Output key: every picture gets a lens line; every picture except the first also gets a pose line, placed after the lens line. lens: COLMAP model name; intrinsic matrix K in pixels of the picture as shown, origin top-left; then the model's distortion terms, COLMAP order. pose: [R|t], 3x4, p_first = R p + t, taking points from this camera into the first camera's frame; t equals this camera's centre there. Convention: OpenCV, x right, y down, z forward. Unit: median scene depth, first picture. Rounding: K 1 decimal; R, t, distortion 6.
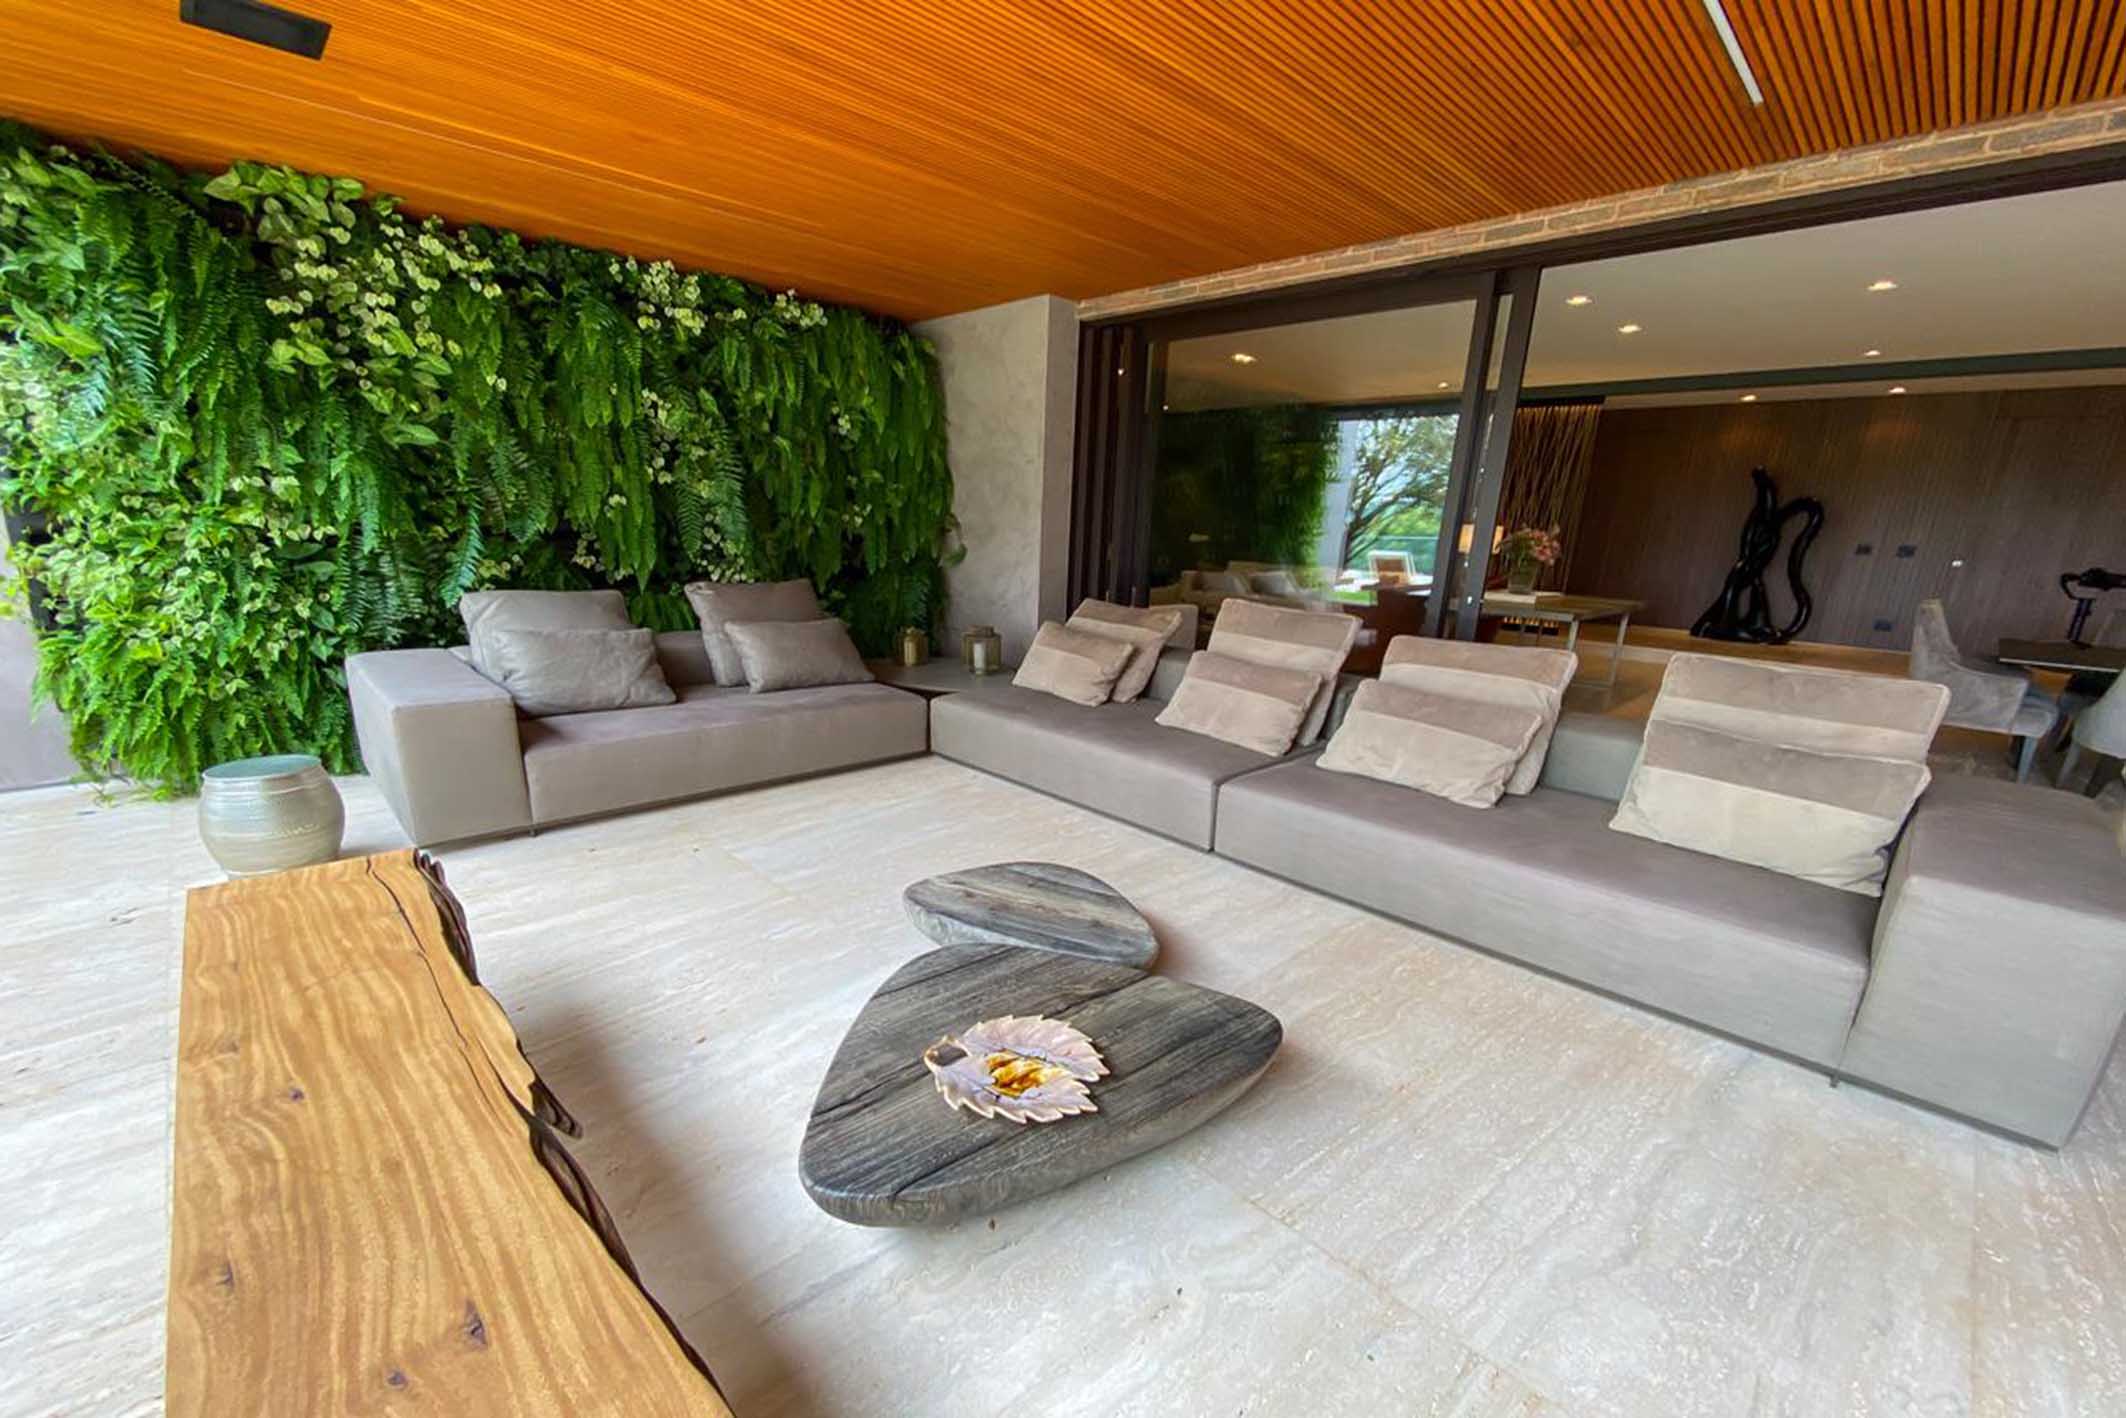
lens RADIAL K [[866.5, 0, 1068.8], [0, 866.5, 720.0], [0, 0, 1]] dist [-0.002605, -0.003616]
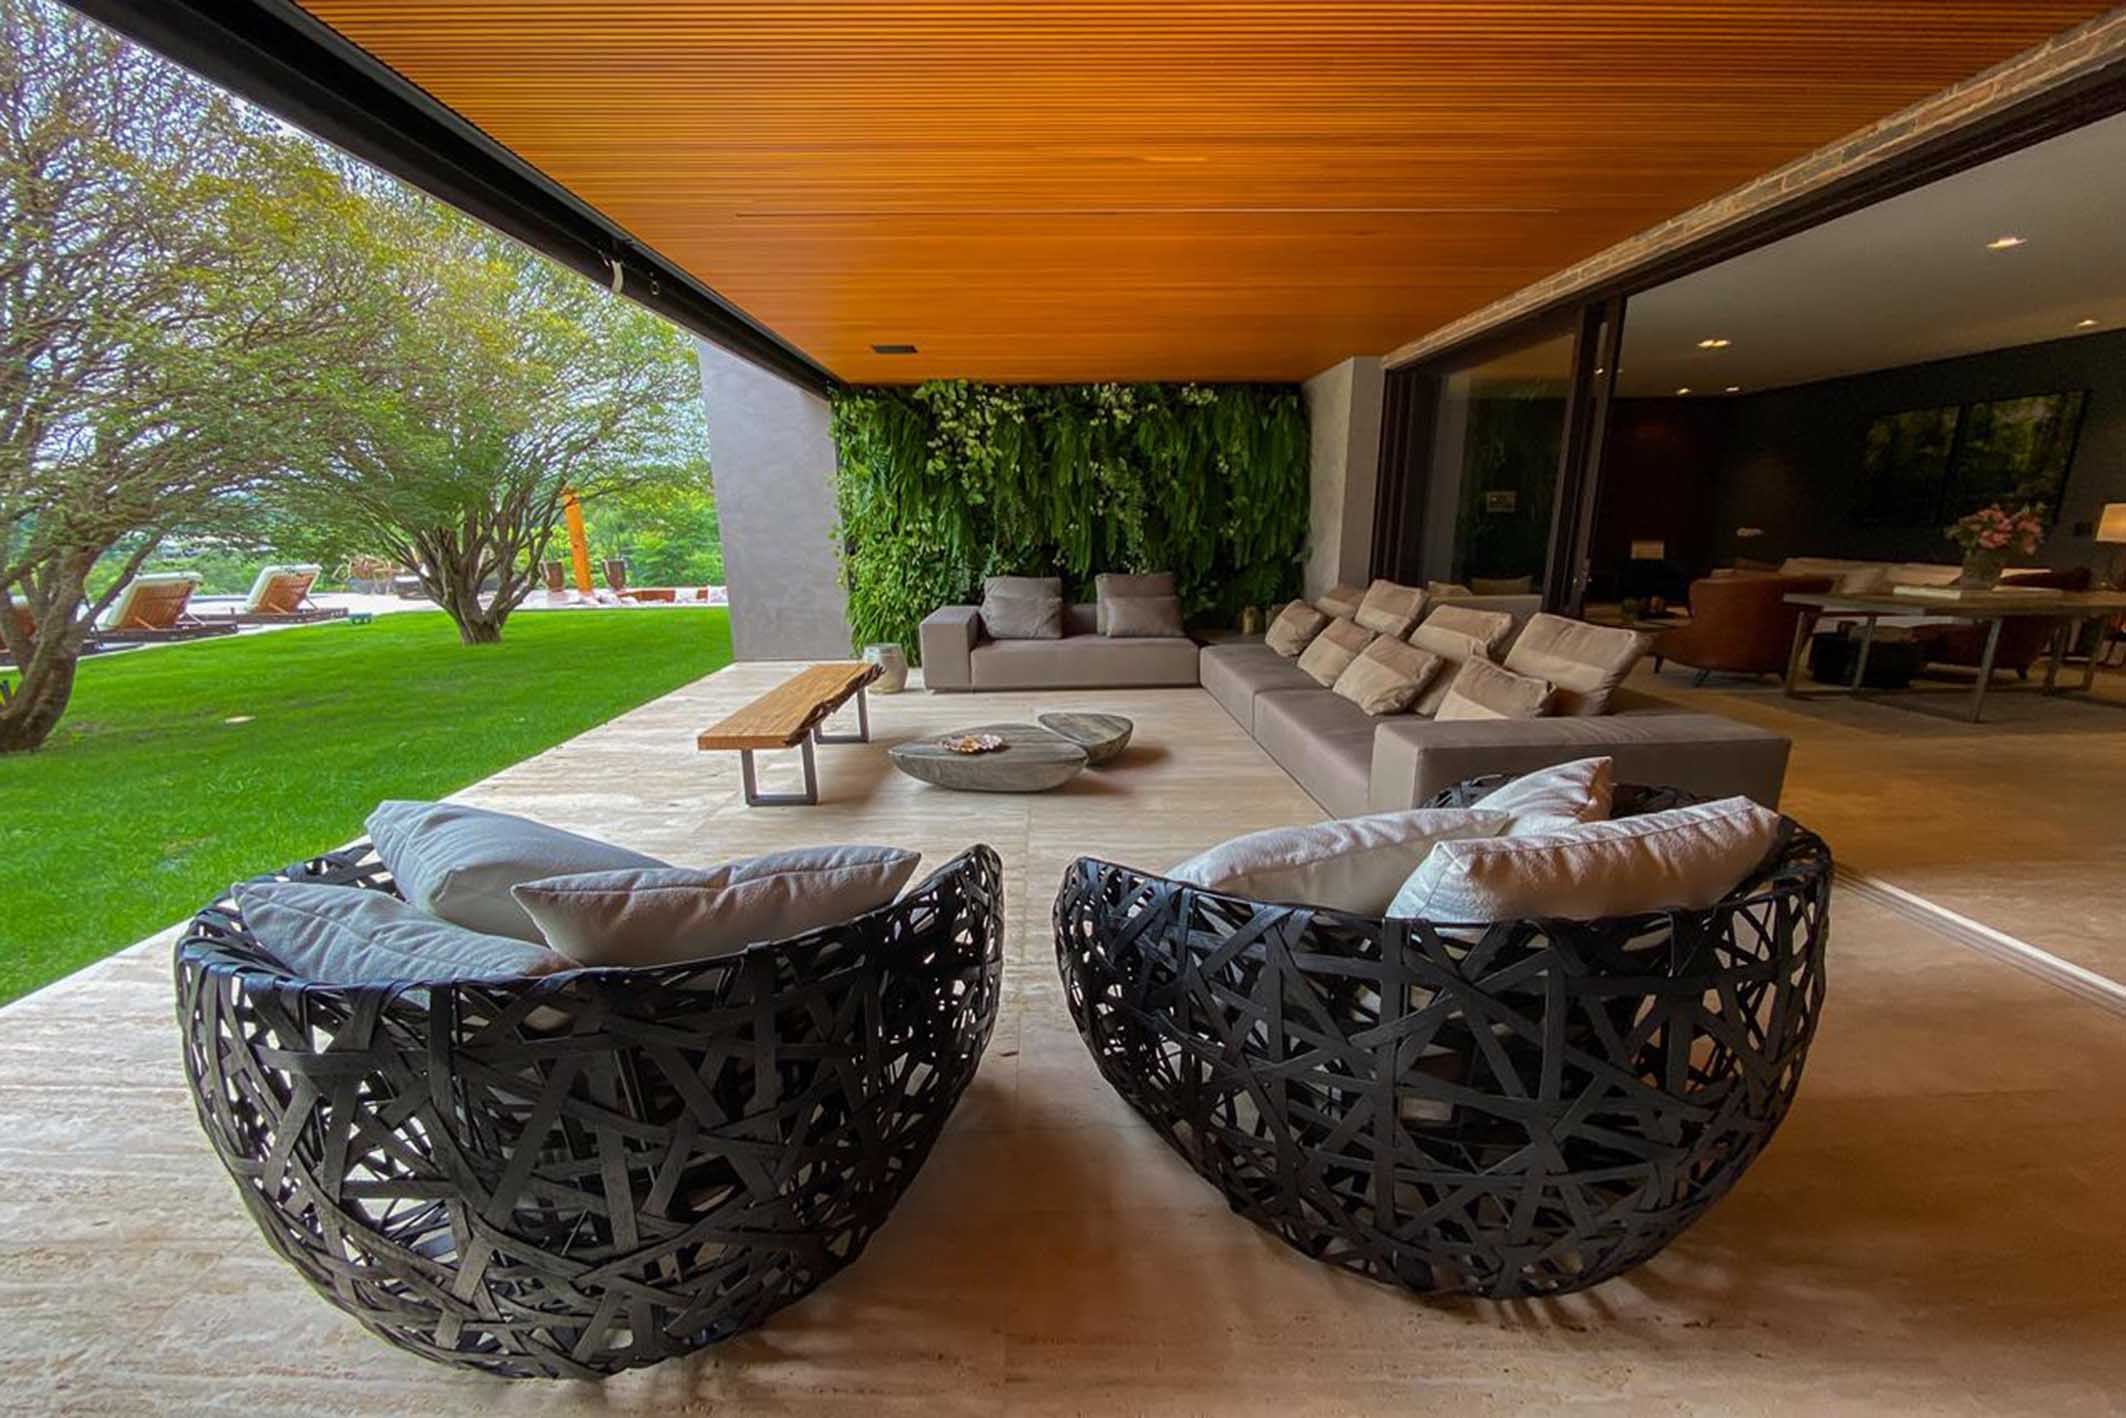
lens RADIAL K [[866.5, 0, 1059.0], [0, 866.5, 715.0], [0, 0, 1]] dist [-0.002605, -0.003616]
pose [[0.729103, 0.106309, -0.676097, 0.778855], [-0.118942, 0.992512, 0.027795, 0.087643], [0.673990, 0.060150, 0.736288, -0.315575]]
